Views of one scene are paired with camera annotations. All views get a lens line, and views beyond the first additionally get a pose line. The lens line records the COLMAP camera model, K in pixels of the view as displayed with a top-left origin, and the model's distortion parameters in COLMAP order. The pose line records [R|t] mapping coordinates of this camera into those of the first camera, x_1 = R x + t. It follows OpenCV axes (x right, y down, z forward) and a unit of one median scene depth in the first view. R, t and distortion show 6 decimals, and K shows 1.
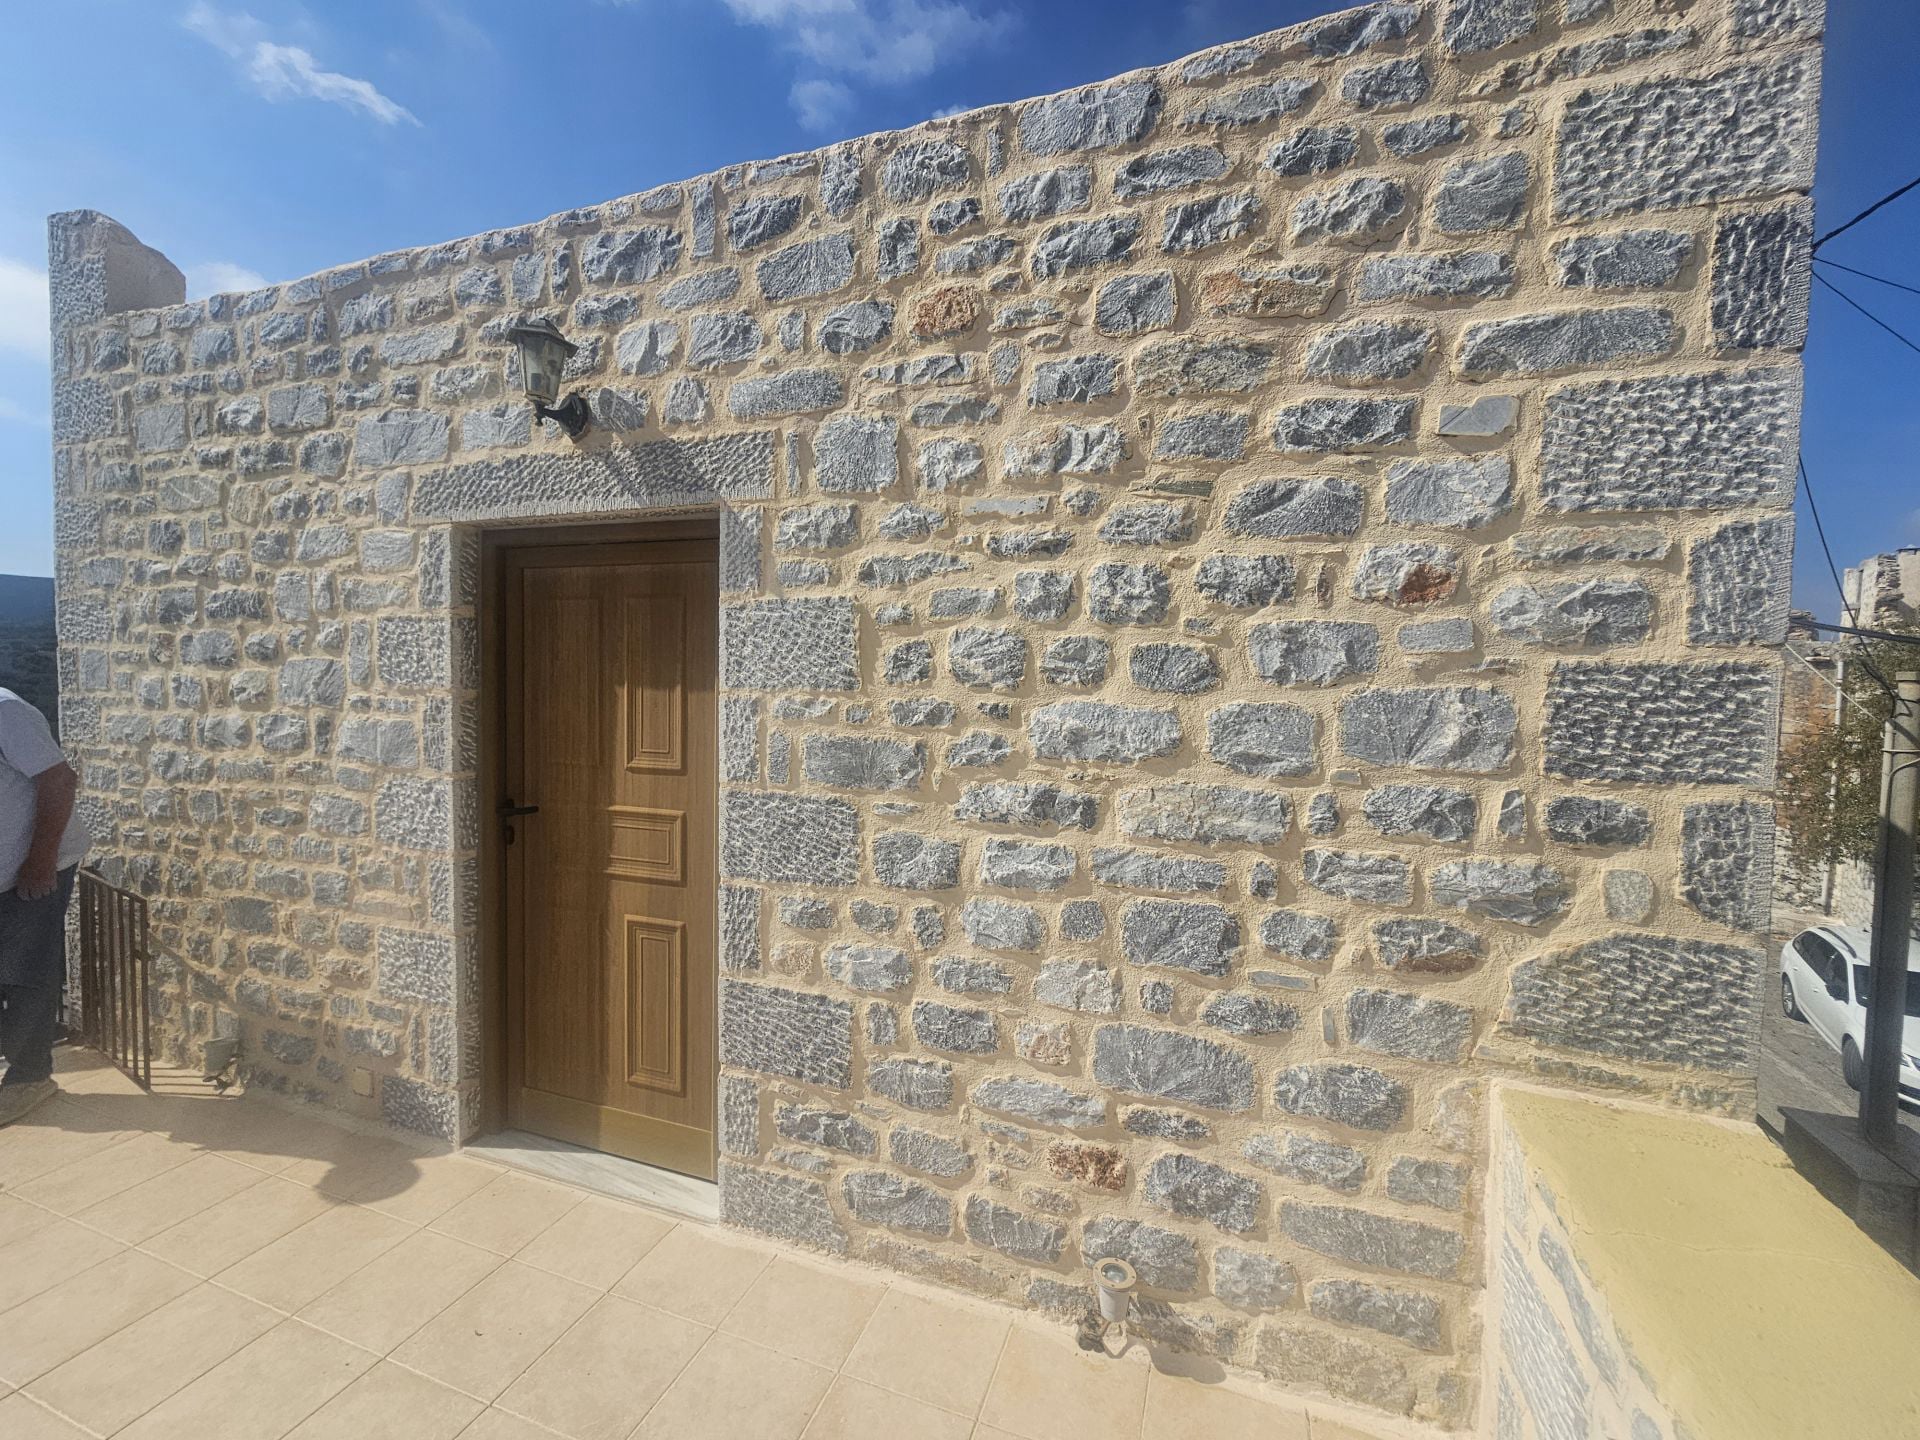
lens RADIAL K [[776.9, 0, 965.8], [0, 776.9, 712.9], [0, 0, 1]] dist [-0.002536, 0.000168]
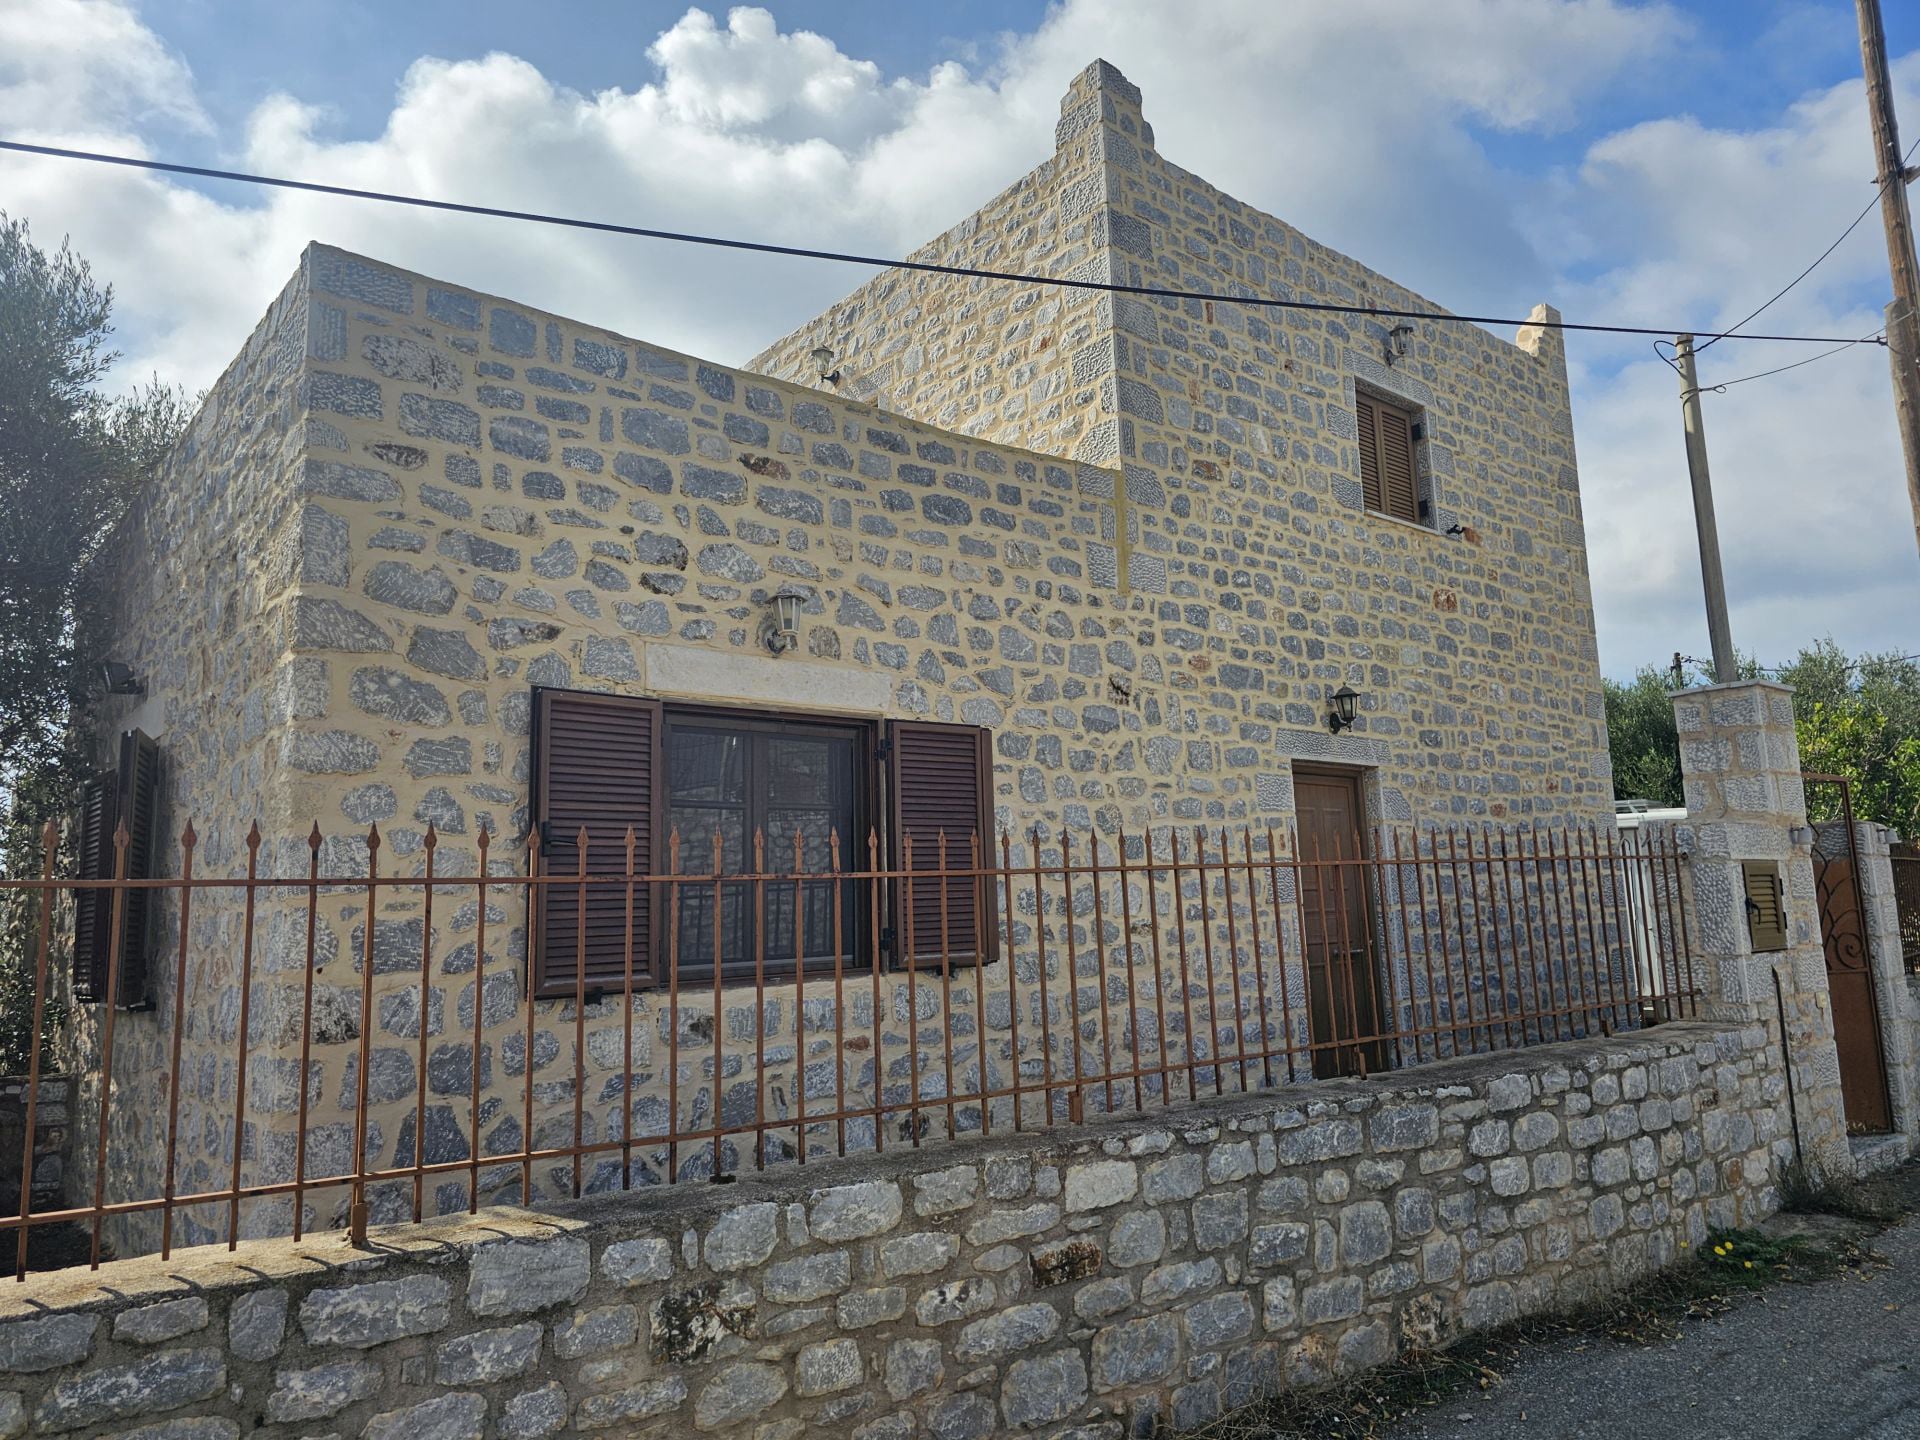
lens RADIAL K [[1325.7, 0, 957.1], [0, 1325.7, 718.0], [0, 0, 1]] dist [0.058601, -0.003321]
pose [[0.867131, -0.127145, -0.481578, 2.081319], [0.028911, 0.978088, -0.206174, 1.866802], [0.497240, 0.164857, 0.851807, -2.704278]]
